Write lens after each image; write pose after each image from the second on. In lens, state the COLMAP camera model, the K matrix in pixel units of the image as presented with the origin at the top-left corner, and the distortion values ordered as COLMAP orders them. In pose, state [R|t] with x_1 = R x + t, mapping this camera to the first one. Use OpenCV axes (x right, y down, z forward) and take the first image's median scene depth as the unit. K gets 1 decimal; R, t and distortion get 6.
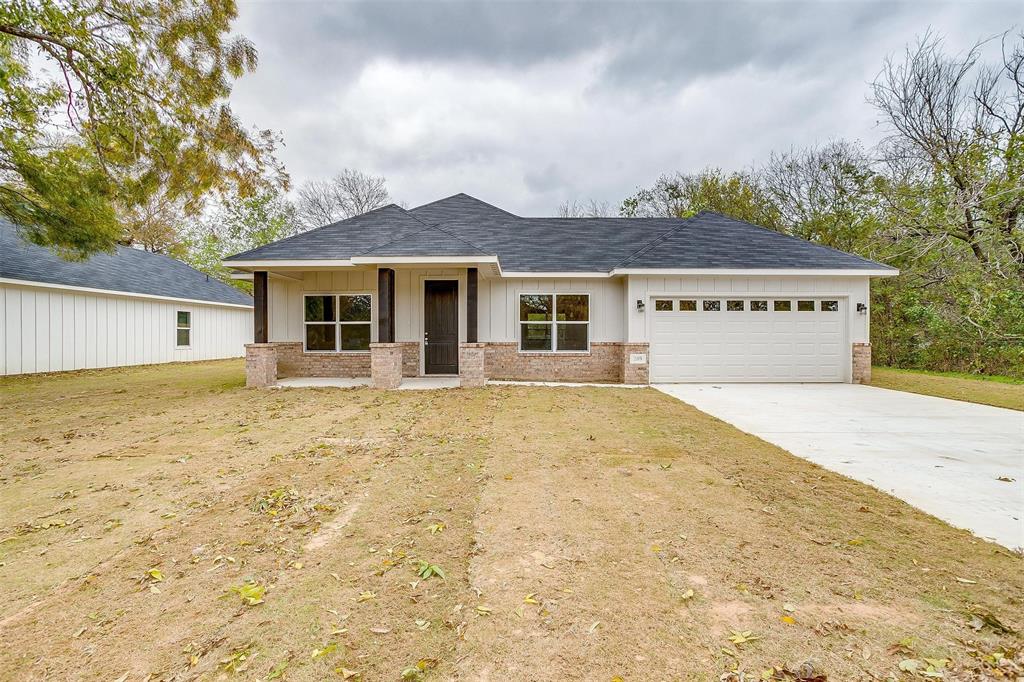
lens RADIAL K [[513.6, 0, 515.6], [0, 513.6, 343.2], [0, 0, 1]] dist [-0.026284, 0.001290]
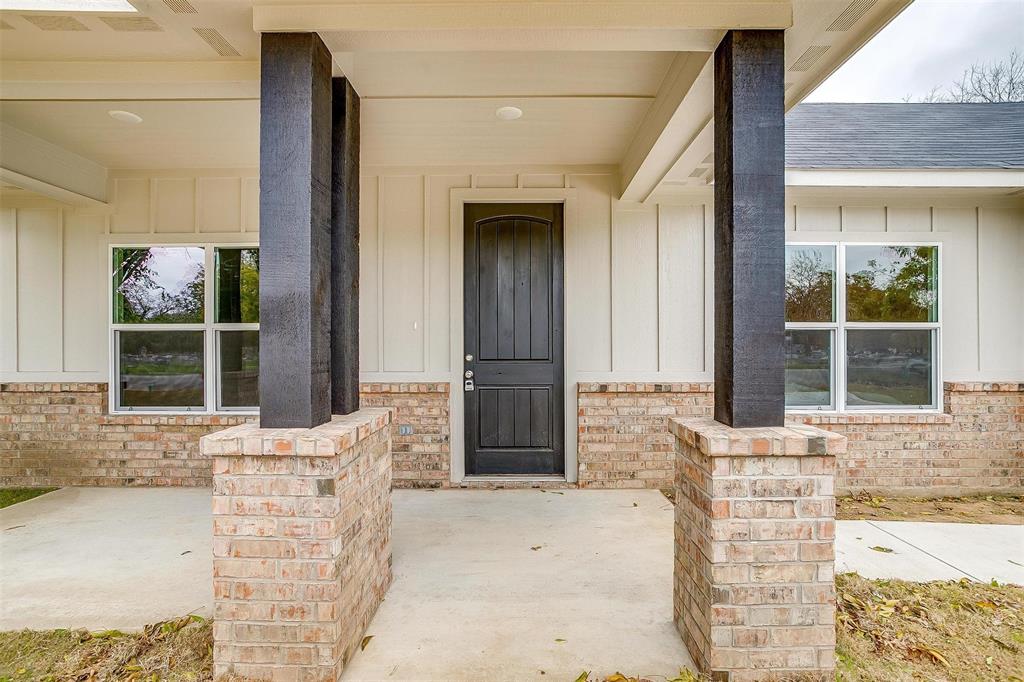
lens RADIAL K [[497.4, 0, 527.4], [0, 497.4, 343.7], [0, 0, 1]] dist [-0.043990, 0.023134]
pose [[0.999950, -0.000495, 0.009994, -0.139798], [0.000614, 0.999929, -0.011877, -0.024164], [-0.009987, 0.011882, 0.999880, 0.674321]]
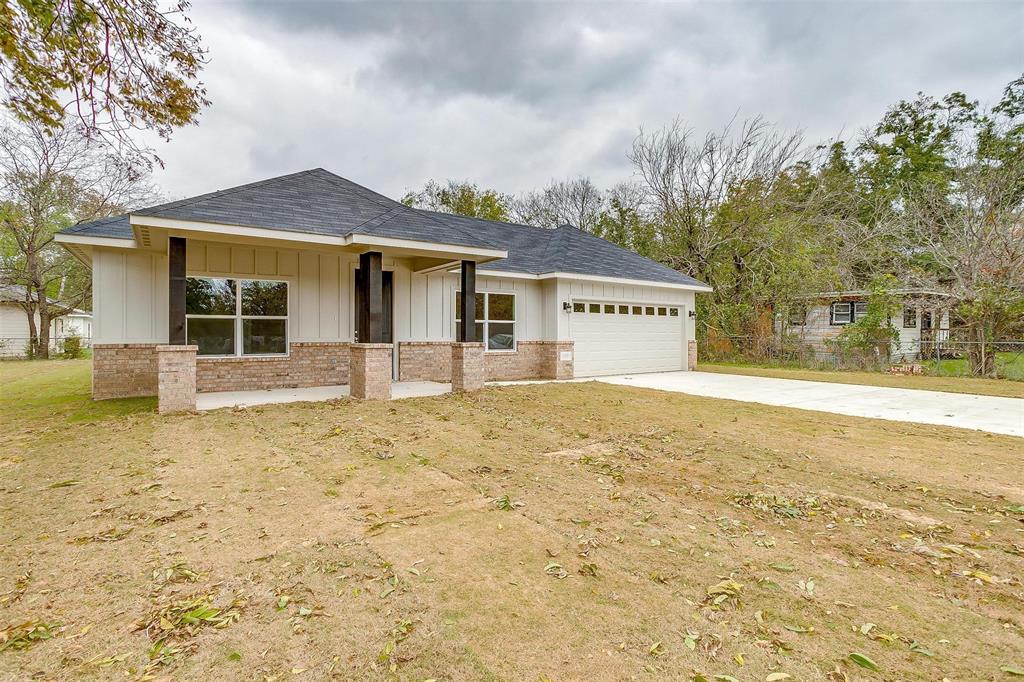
lens RADIAL K [[497.4, 0, 513.8], [0, 497.4, 351.2], [0, 0, 1]] dist [-0.043990, 0.023134]
pose [[0.812228, -0.017991, 0.583063, -0.439794], [0.003512, 0.999657, 0.025954, -0.007405], [-0.583330, -0.019033, 0.812012, 0.196569]]
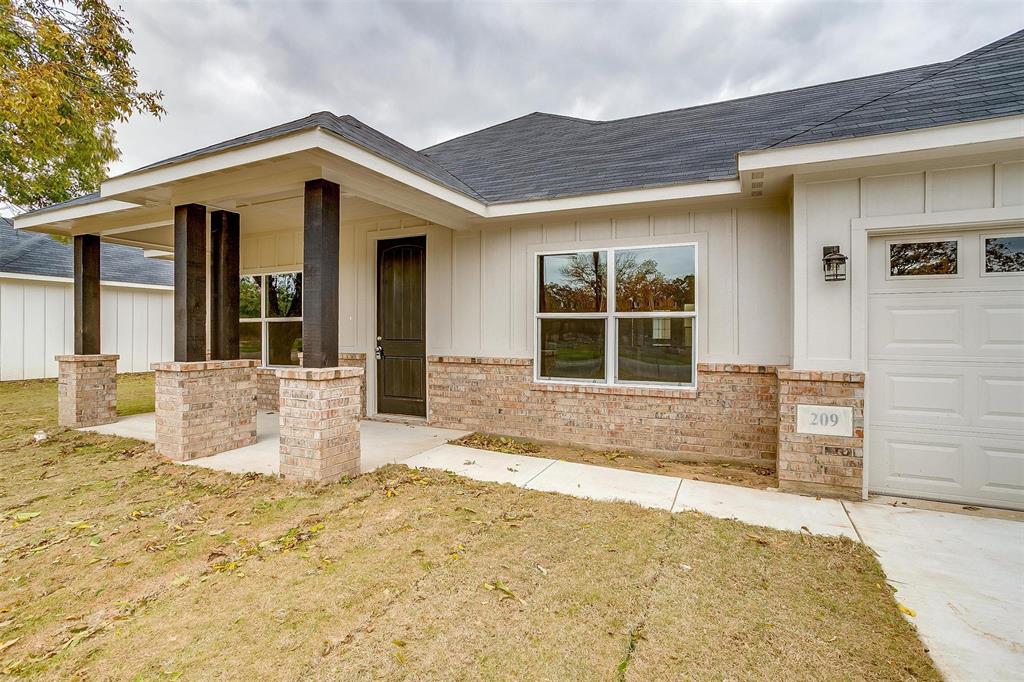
lens RADIAL K [[497.4, 0, 523.2], [0, 497.4, 330.6], [0, 0, 1]] dist [-0.043990, 0.023134]
pose [[0.911478, 0.001660, -0.411346, 0.180525], [-0.008366, 0.999860, -0.014503, -0.020653], [0.411264, 0.016660, 0.911364, 0.593319]]
